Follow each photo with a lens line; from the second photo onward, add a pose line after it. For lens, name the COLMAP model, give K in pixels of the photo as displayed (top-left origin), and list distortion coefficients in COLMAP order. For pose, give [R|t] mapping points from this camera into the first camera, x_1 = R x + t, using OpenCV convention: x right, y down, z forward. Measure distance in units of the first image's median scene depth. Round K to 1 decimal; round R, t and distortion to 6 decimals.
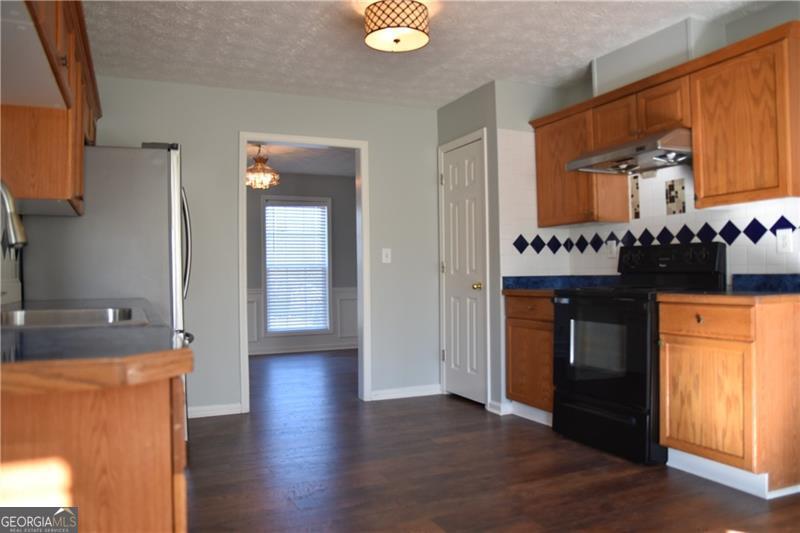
lens RADIAL K [[597.7, 0, 401.3], [0, 597.7, 268.4], [0, 0, 1]] dist [-0.102412, 0.050740]
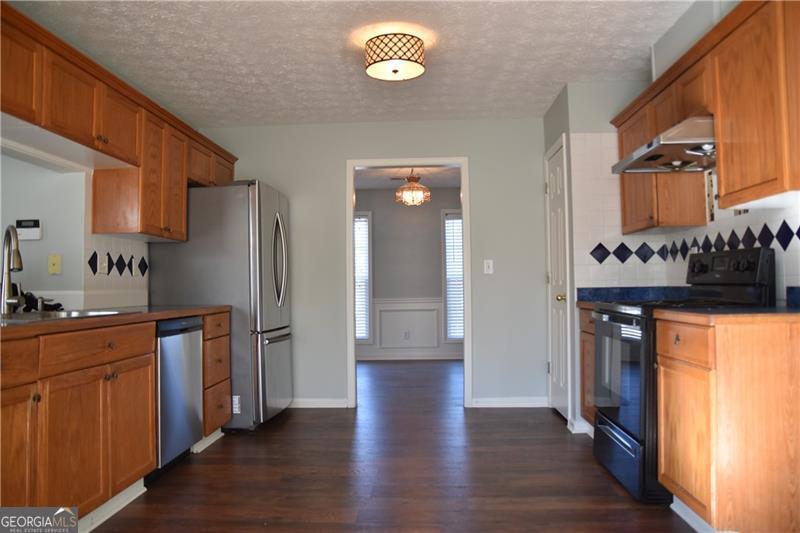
lens RADIAL K [[597.7, 0, 403.2], [0, 597.7, 268.4], [0, 0, 1]] dist [-0.102412, 0.050740]
pose [[0.886726, -0.012269, -0.462133, 0.414374], [0.006269, 0.999875, -0.014518, -0.006316], [0.462254, 0.009977, 0.886692, 0.037746]]
